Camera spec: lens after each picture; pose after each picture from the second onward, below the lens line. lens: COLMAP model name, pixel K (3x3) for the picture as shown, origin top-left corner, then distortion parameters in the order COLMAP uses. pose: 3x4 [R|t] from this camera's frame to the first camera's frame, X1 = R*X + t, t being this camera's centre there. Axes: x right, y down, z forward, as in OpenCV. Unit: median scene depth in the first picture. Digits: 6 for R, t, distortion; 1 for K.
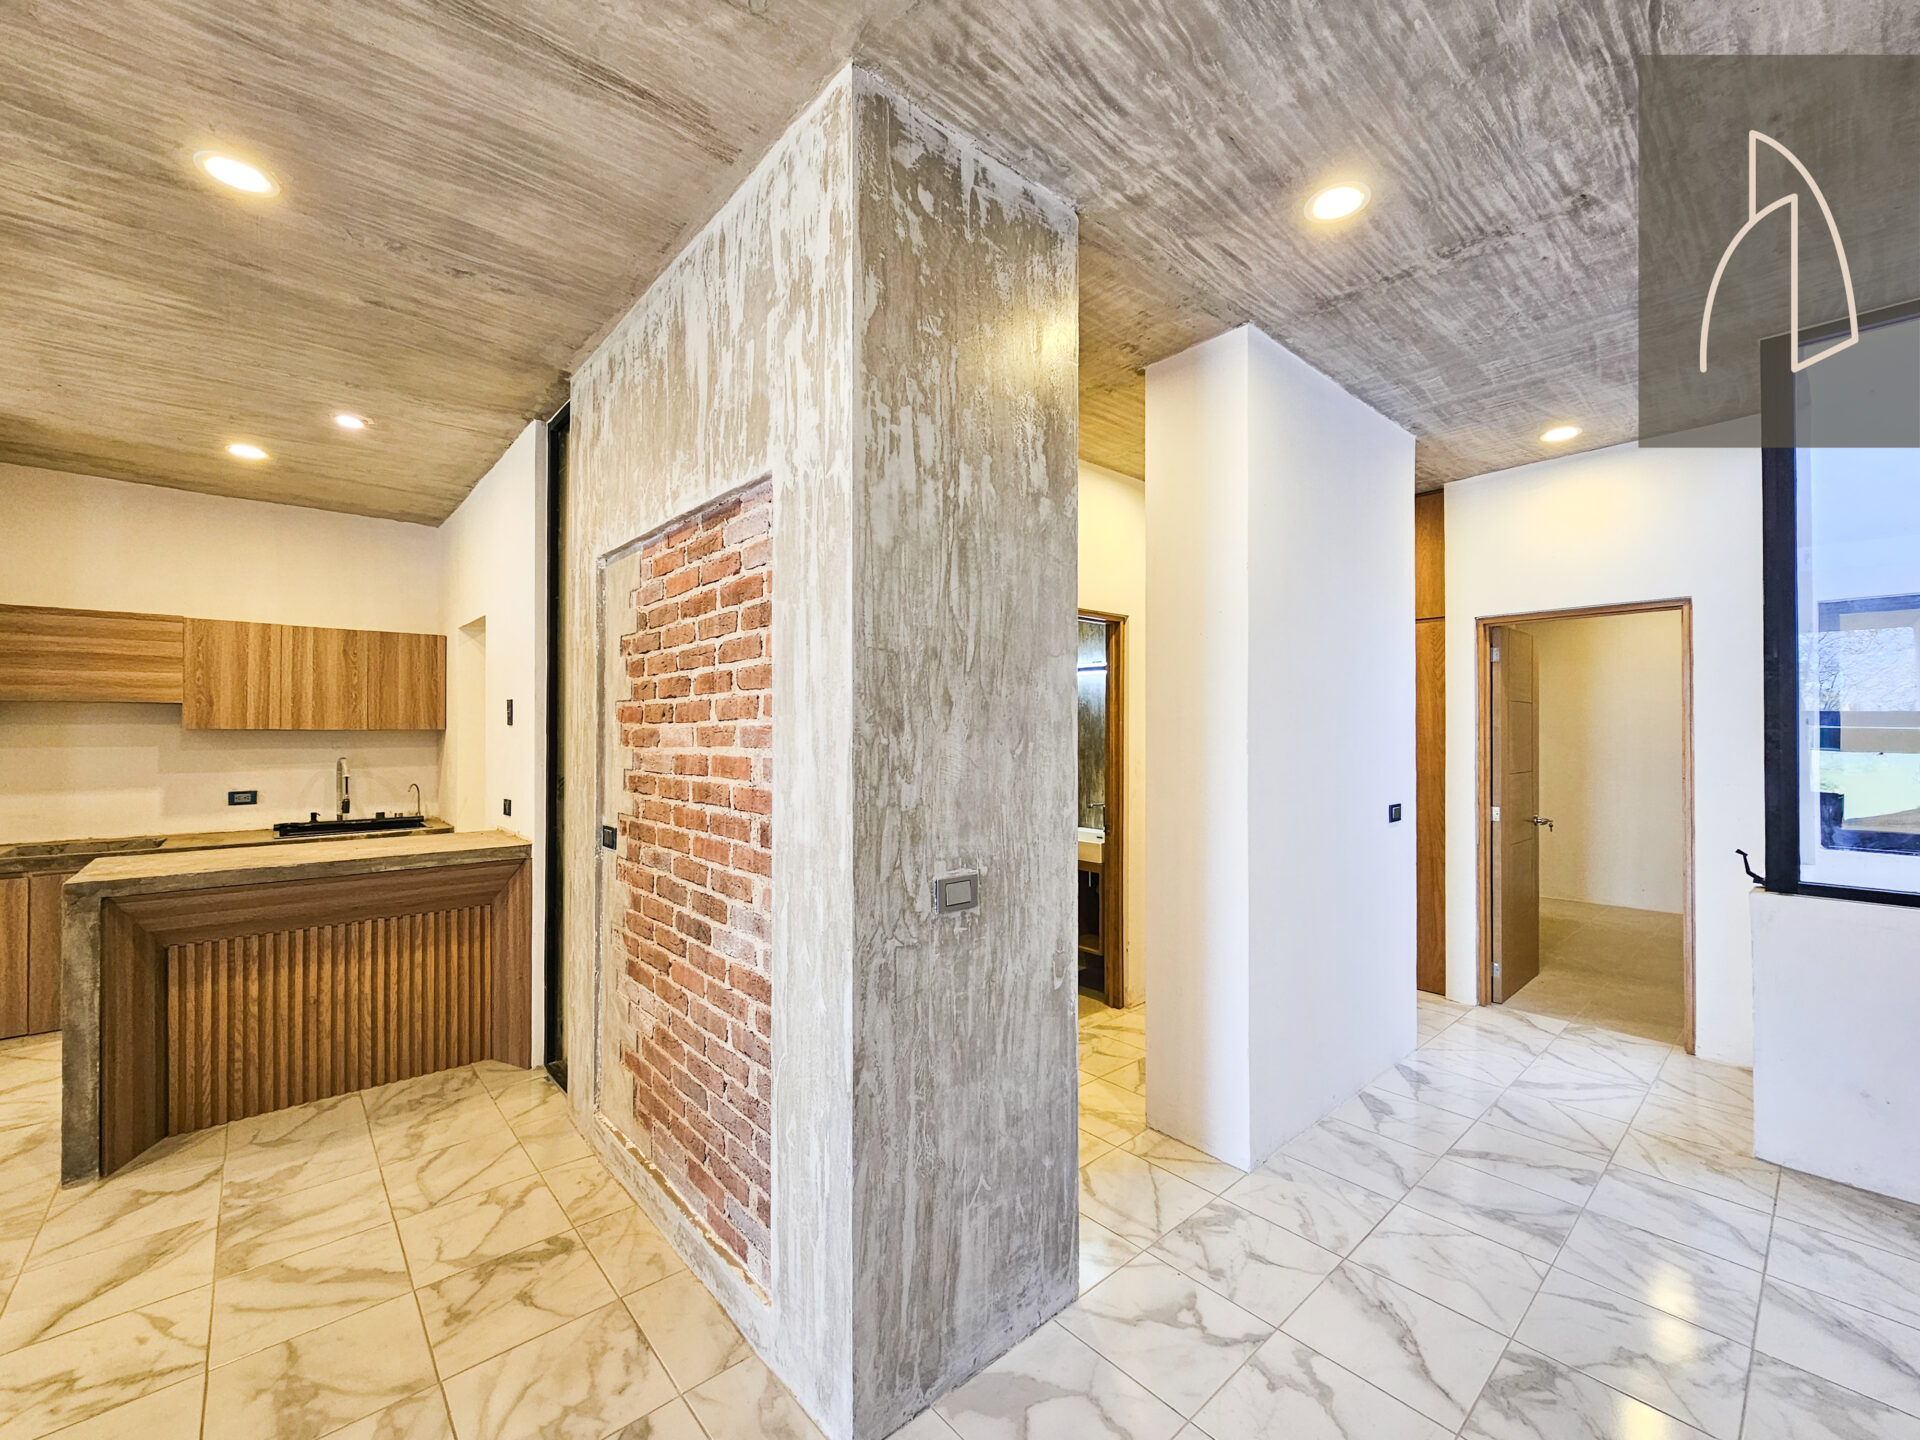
lens RADIAL K [[809.7, 0, 951.8], [0, 809.7, 725.8], [0, 0, 1]] dist [-0.007115, 0.003150]
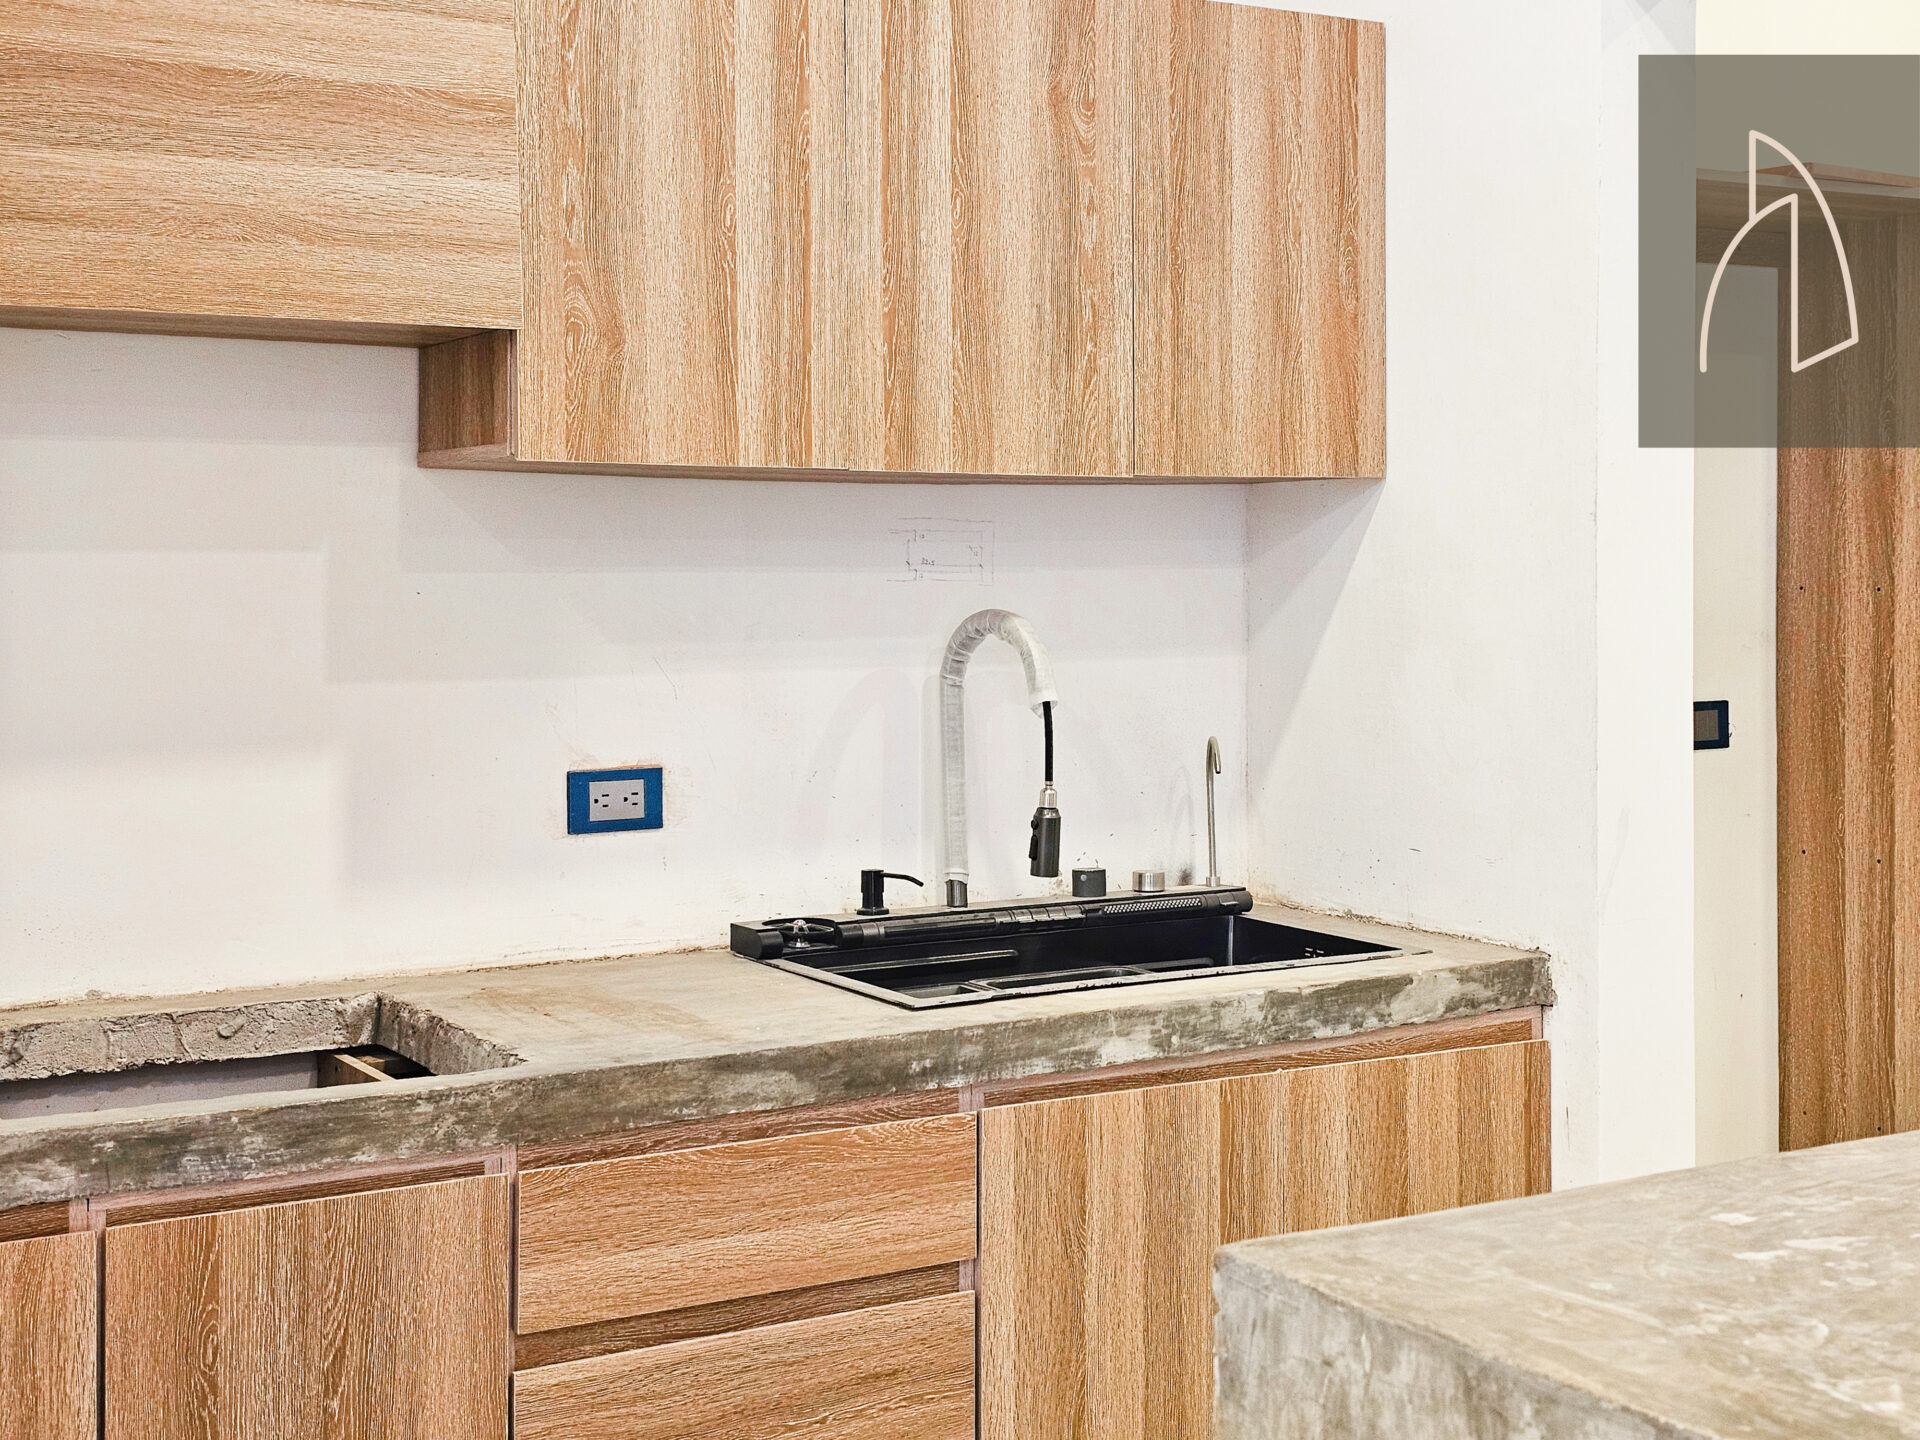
lens RADIAL K [[2574.0, 0, 981.7], [0, 2574.0, 611.6], [0, 0, 1]] dist [0.236062, -0.774829]
pose [[0.986036, -0.001359, -0.166529, -0.990925], [0.005157, 0.999736, 0.022377, 0.037495], [0.166454, -0.022923, 0.985783, 0.515149]]
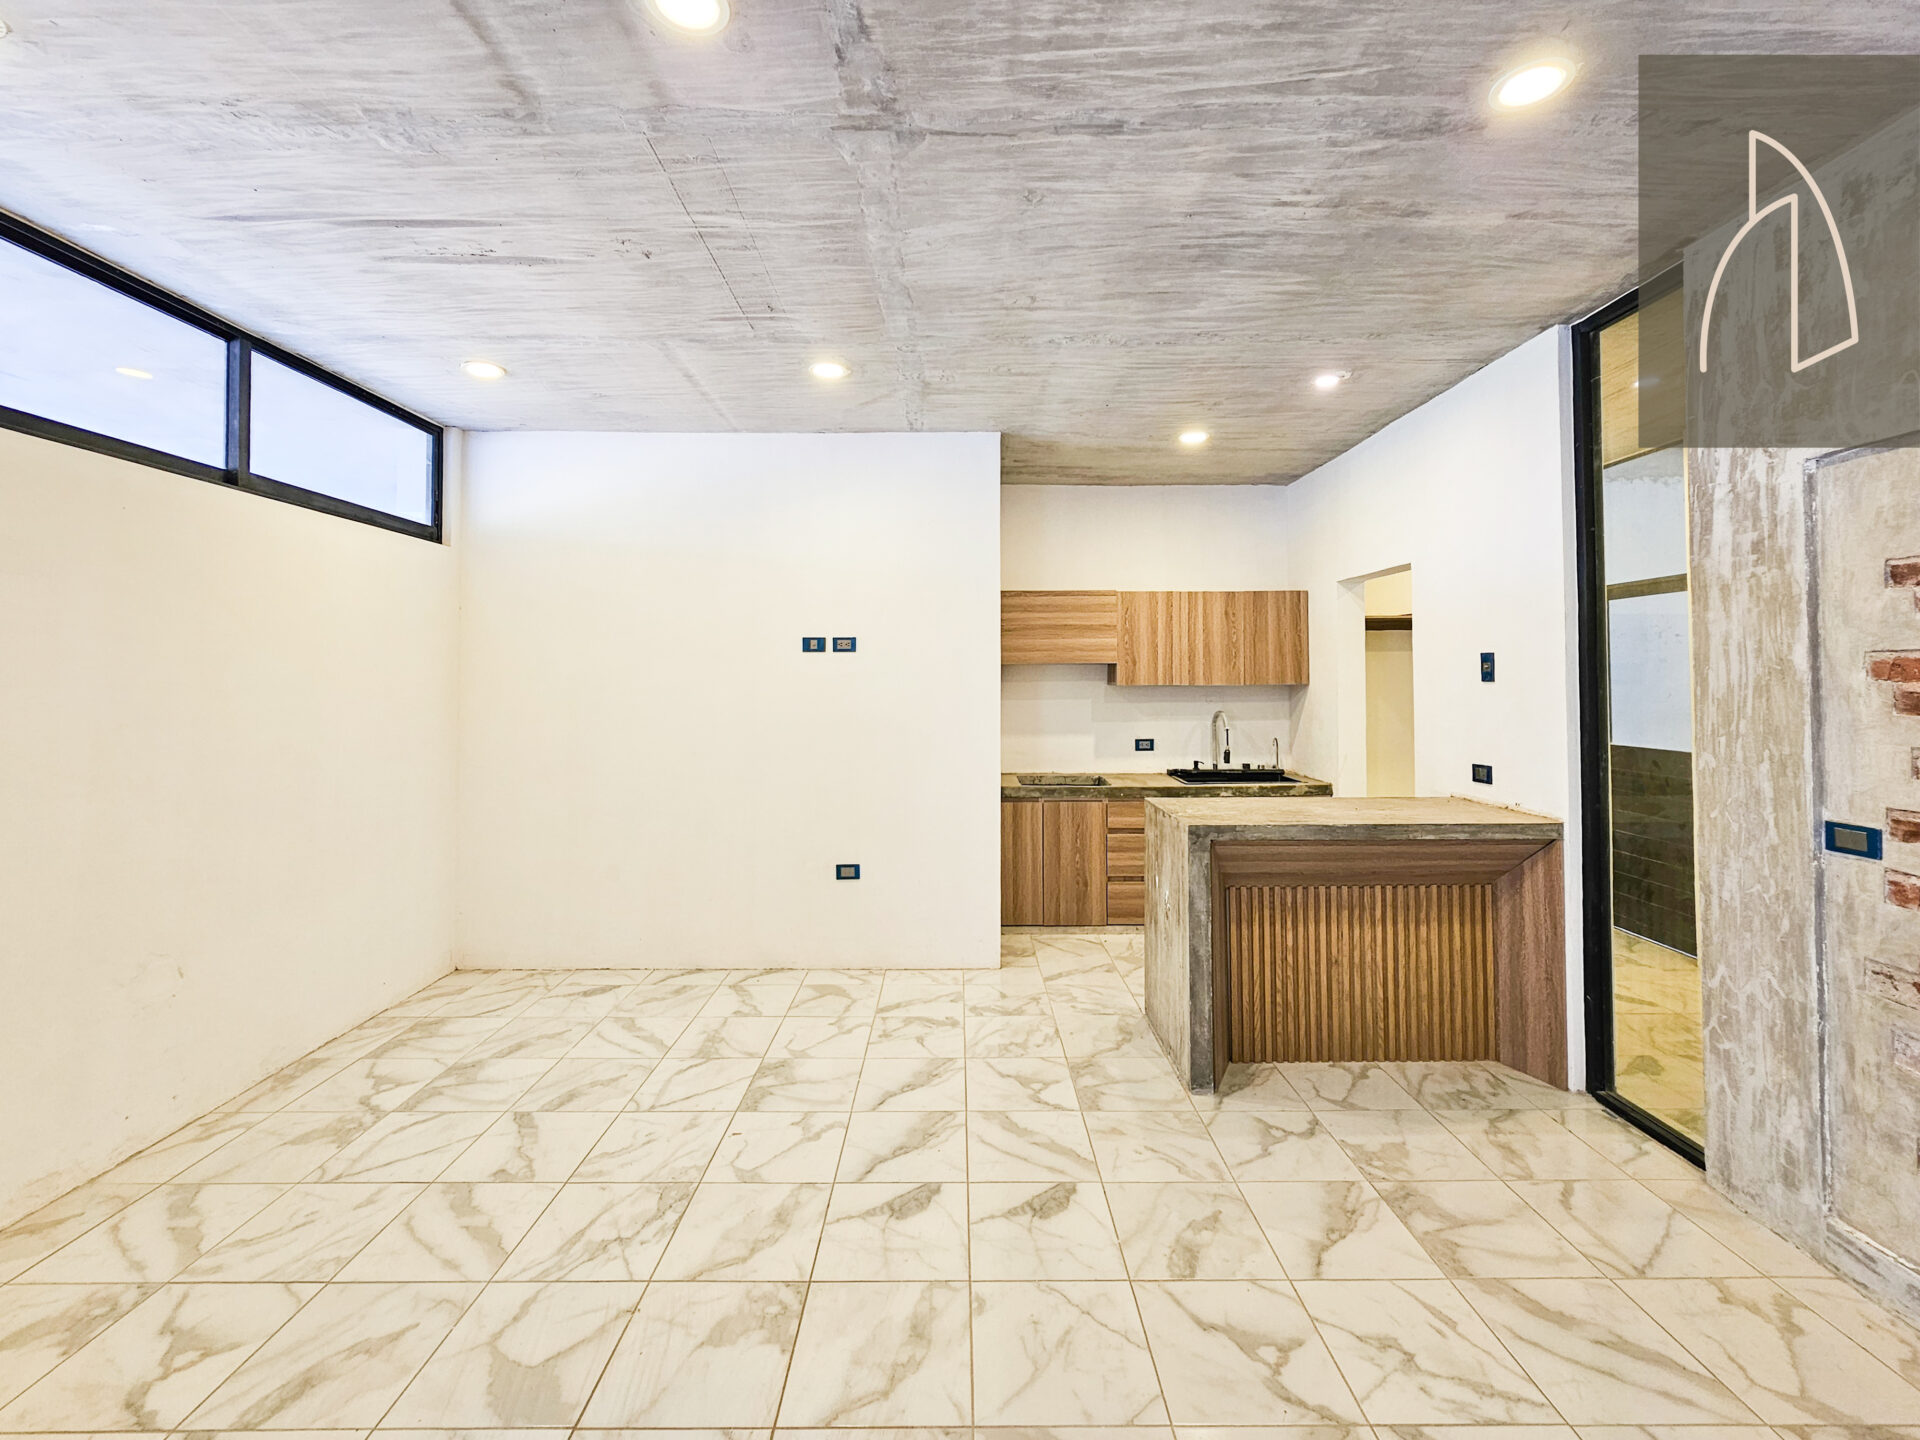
lens RADIAL K [[805.8, 0, 950.0], [0, 805.8, 666.2], [0, 0, 1]] dist [0.000942, 0.000440]
pose [[0.748955, -0.015978, -0.662428, -0.478429], [0.008089, 0.999855, -0.014971, -0.011262], [0.662571, 0.005854, 0.748976, -0.064358]]
